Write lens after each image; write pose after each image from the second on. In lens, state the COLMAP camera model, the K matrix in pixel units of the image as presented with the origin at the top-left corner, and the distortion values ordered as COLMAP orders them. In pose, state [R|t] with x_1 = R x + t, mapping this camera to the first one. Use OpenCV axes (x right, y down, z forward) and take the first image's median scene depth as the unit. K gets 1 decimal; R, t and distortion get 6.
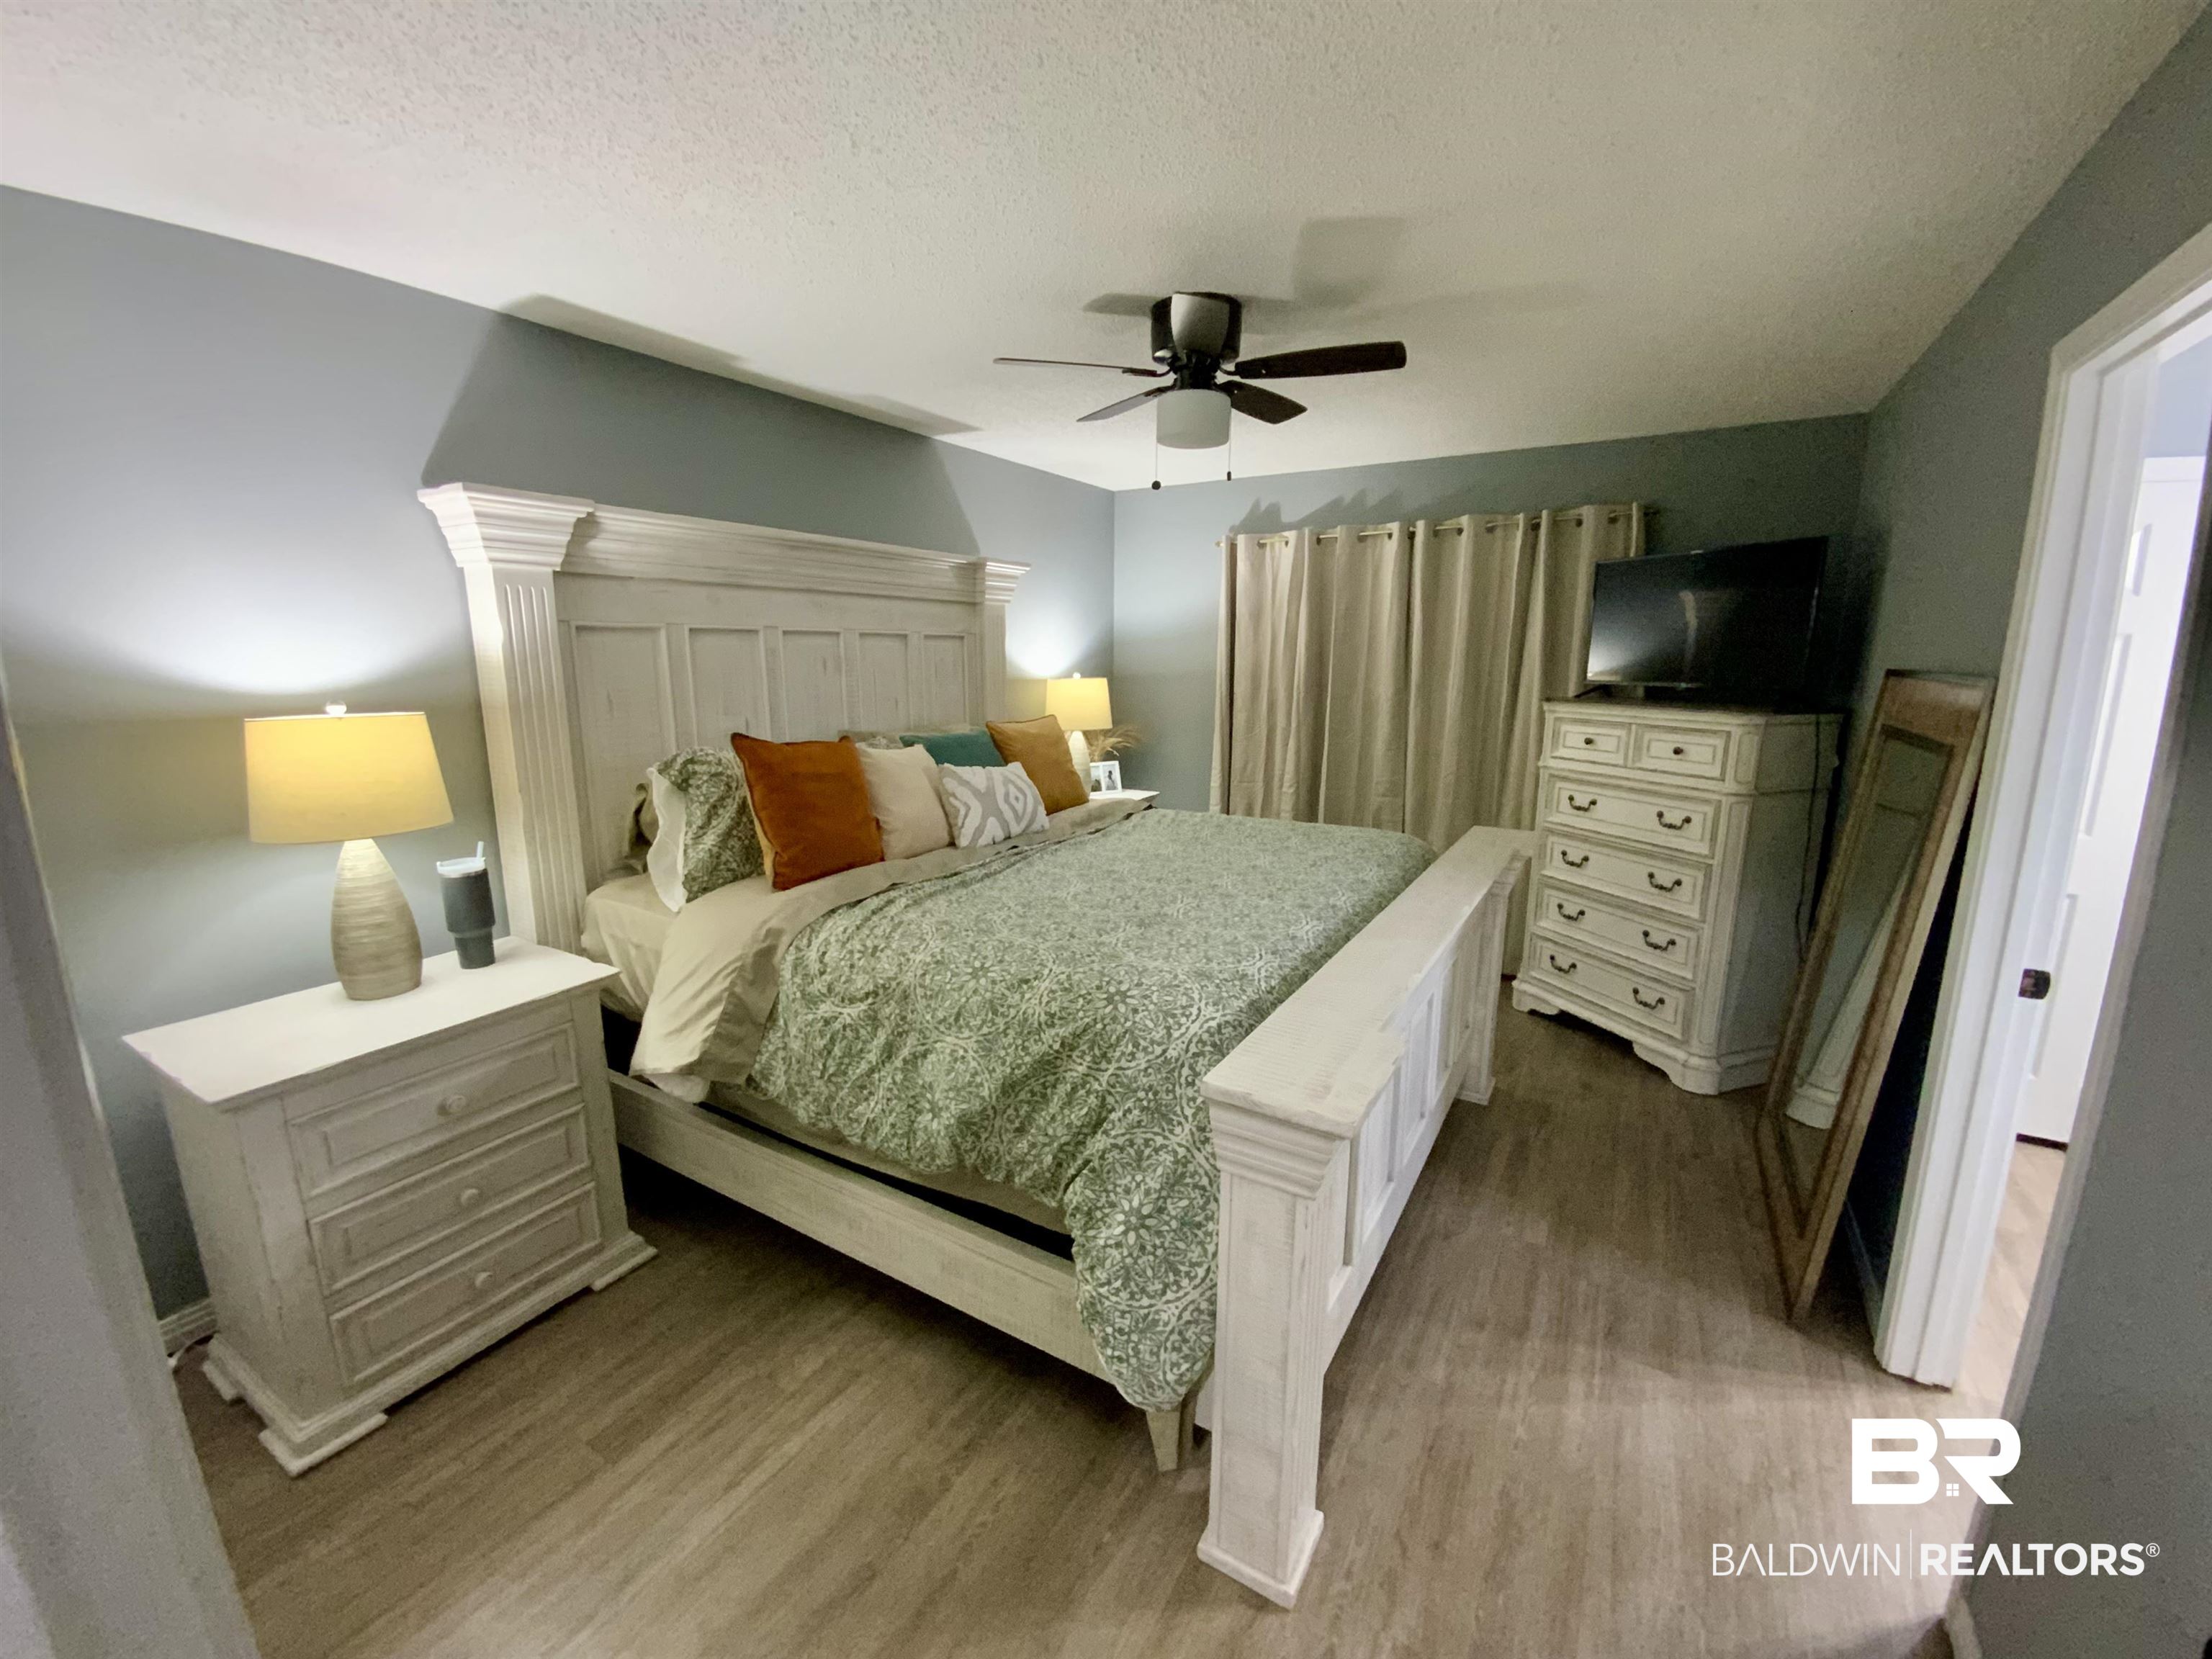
lens RADIAL K [[890.0, 0, 1099.7], [0, 890.0, 834.4], [0, 0, 1]] dist [0.038166, -0.027727]
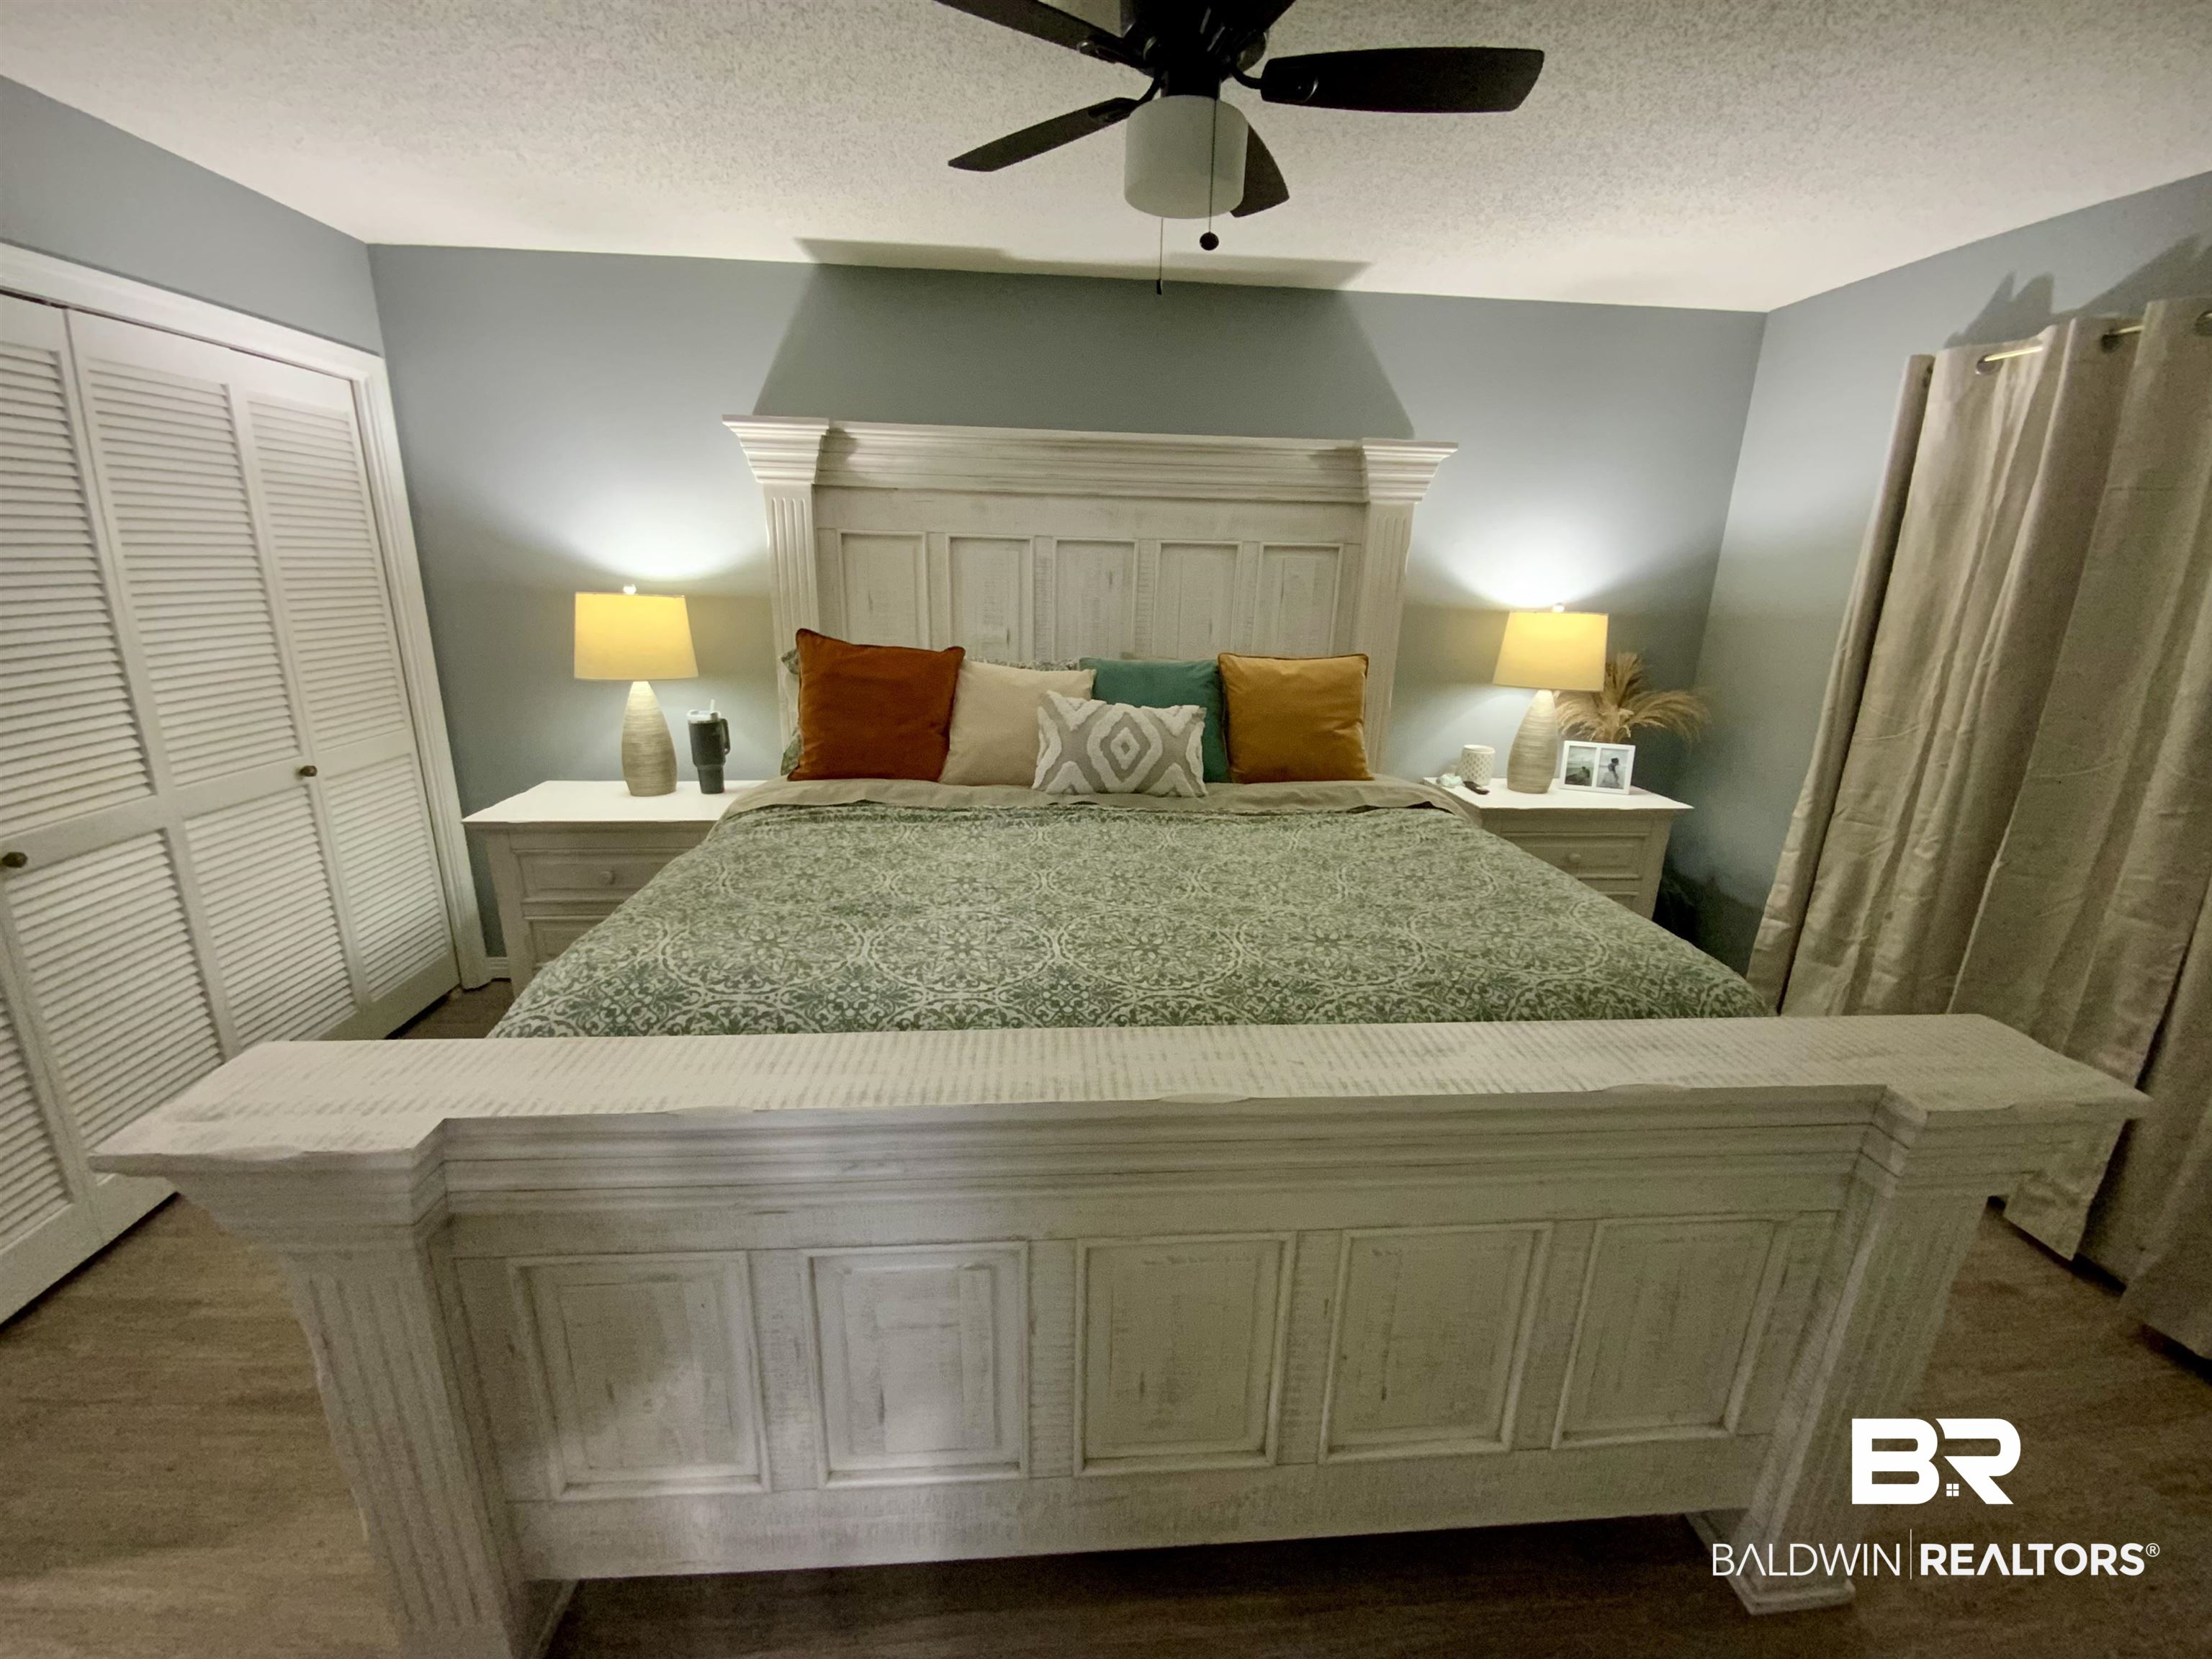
lens RADIAL K [[890.0, 0, 1099.7], [0, 890.0, 834.4], [0, 0, 1]] dist [0.038166, -0.027727]
pose [[0.595113, 0.234704, -0.768606, 0.526403], [-0.184904, 0.970733, 0.153259, -0.081981], [0.782081, 0.050912, 0.621093, 0.492504]]
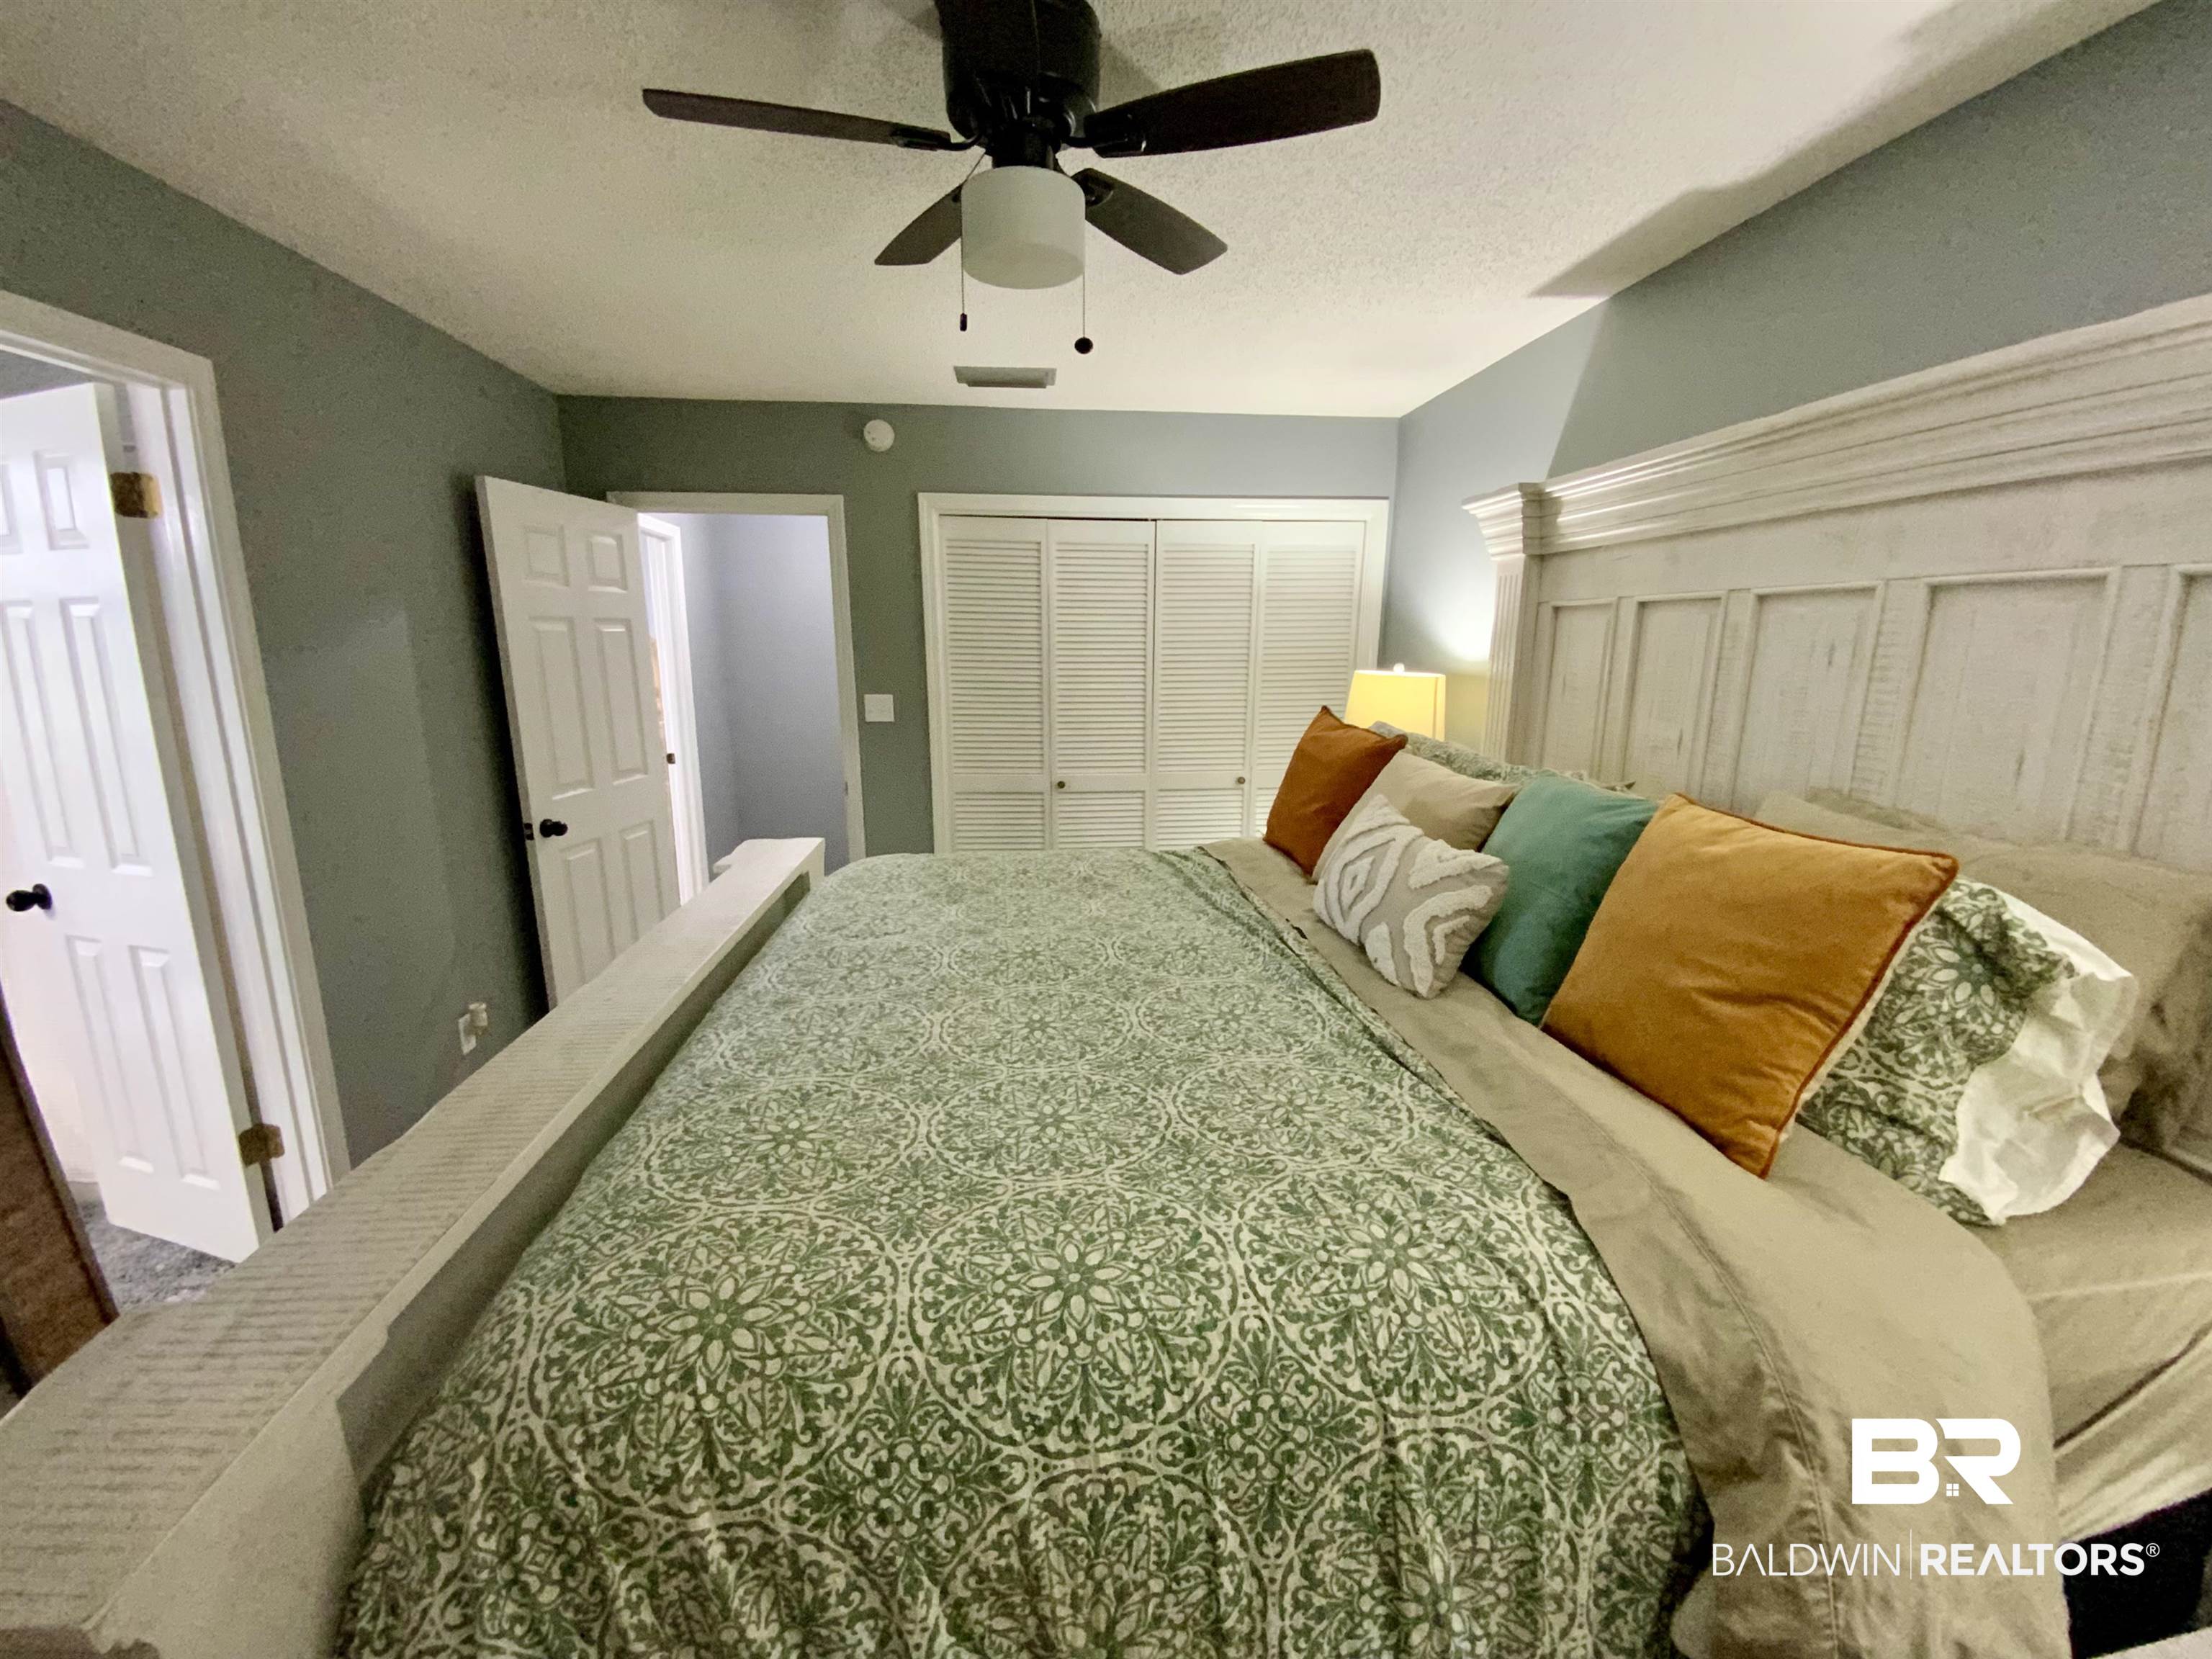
lens RADIAL K [[890.0, 0, 1099.7], [0, 890.0, 834.4], [0, 0, 1]] dist [0.038166, -0.027727]
pose [[-0.797940, 0.122490, -0.590159, 0.373845], [-0.128541, 0.922025, 0.365168, -0.263068], [0.588871, 0.367242, -0.719975, 1.326015]]
